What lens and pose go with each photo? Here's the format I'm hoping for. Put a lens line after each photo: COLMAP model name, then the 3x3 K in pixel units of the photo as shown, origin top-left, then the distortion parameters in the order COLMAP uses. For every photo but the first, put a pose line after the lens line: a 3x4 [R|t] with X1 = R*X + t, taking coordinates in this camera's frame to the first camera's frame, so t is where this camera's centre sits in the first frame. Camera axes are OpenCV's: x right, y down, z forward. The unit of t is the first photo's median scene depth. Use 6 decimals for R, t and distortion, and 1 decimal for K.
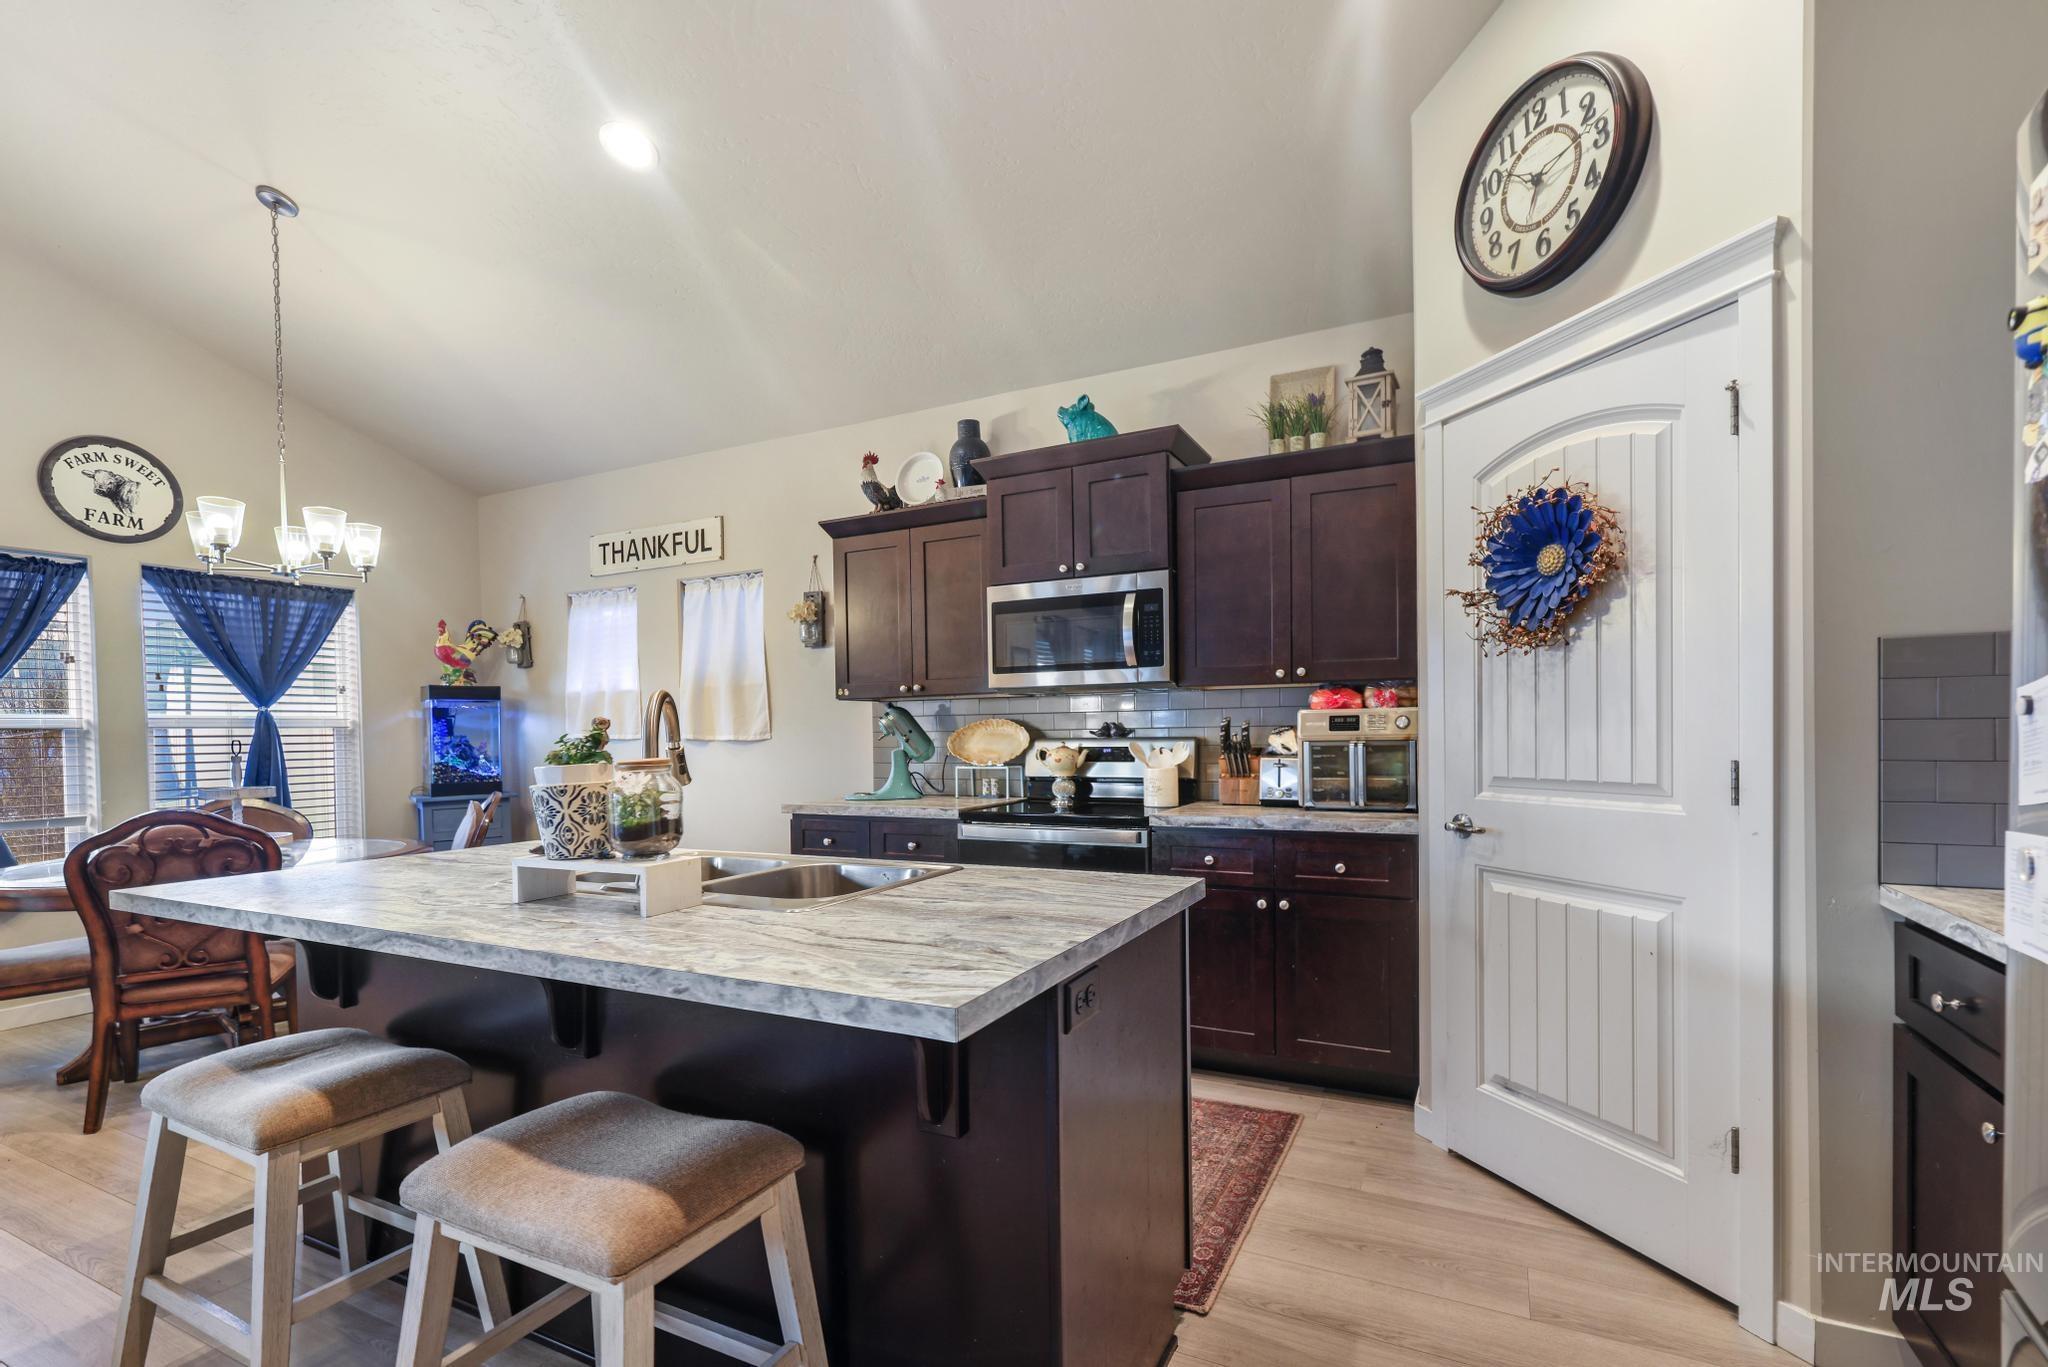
lens RADIAL K [[892.4, 0, 1024.4], [0, 892.4, 717.0], [0, 0, 1]] dist [0.016242, -0.000219]
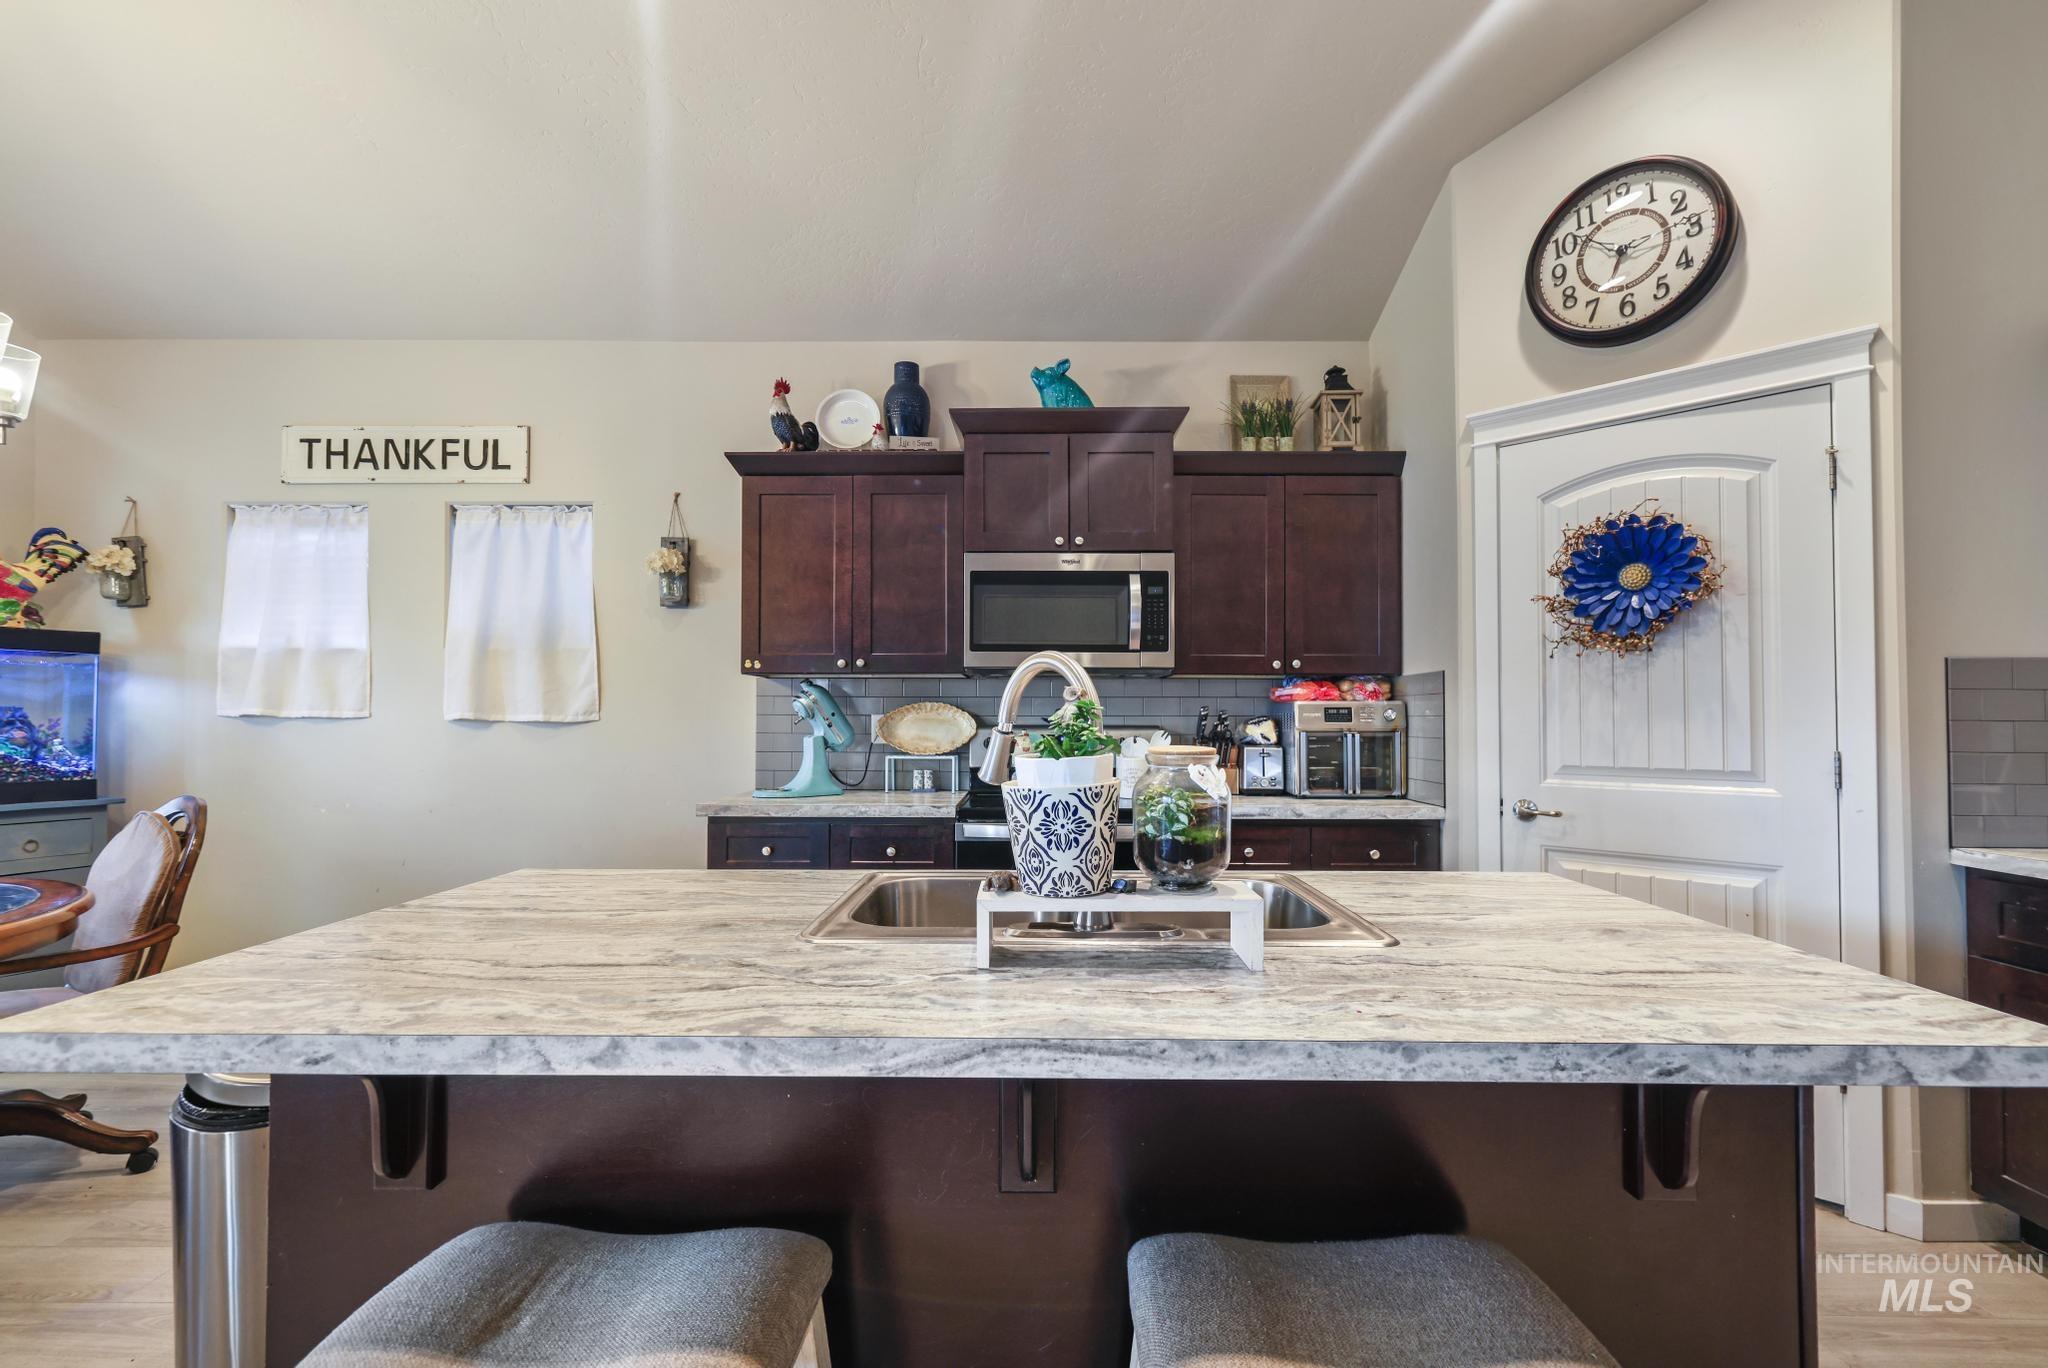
lens RADIAL K [[890.6, 0, 1017.6], [0, 890.6, 691.7], [0, 0, 1]] dist [0.002165, 0.000307]
pose [[0.903354, 0.030479, 0.427812, -0.332577], [-0.024060, 0.999502, -0.020404, 0.008069], [-0.428221, 0.008138, 0.903637, 0.163368]]
